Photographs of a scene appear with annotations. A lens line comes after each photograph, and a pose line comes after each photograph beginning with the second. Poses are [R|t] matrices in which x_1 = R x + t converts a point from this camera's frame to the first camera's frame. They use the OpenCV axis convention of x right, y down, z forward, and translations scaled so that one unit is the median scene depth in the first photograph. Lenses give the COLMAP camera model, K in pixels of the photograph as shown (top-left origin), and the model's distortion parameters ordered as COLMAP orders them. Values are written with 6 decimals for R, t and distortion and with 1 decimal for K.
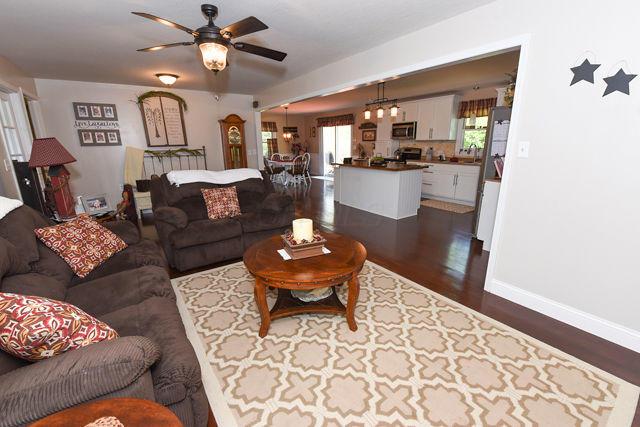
lens RADIAL K [[276.5, 0, 315.7], [0, 276.5, 217.5], [0, 0, 1]] dist [-0.017367, -0.003607]
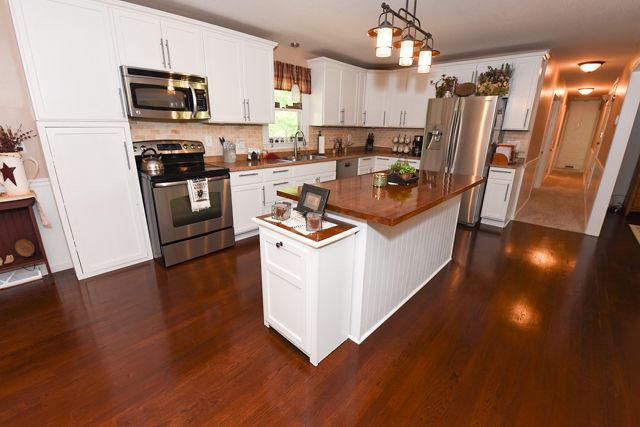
lens RADIAL K [[276.5, 0, 316.7], [0, 276.5, 212.7], [0, 0, 1]] dist [-0.017367, -0.003607]
pose [[-0.234183, -0.279183, 0.931244, -0.115498], [0.241148, 0.911264, 0.333836, -0.250323], [-0.941810, 0.302746, -0.146078, 0.930446]]
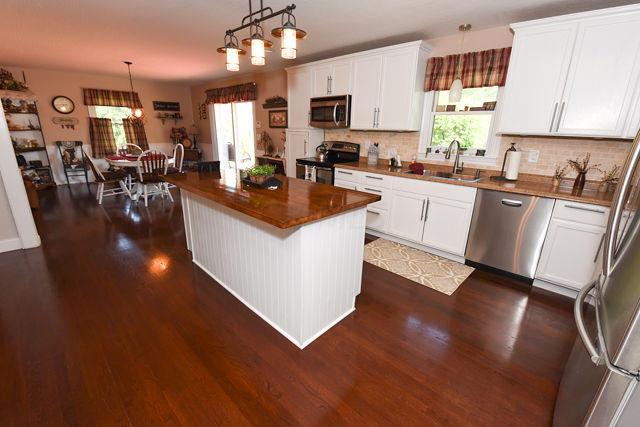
lens RADIAL K [[276.5, 0, 320.4], [0, 276.5, 214.2], [0, 0, 1]] dist [-0.017367, -0.003607]
pose [[0.973656, -0.026340, 0.226496, 0.169666], [0.019790, 0.999319, 0.031142, -0.124153], [-0.227162, -0.025839, 0.973514, 0.455154]]
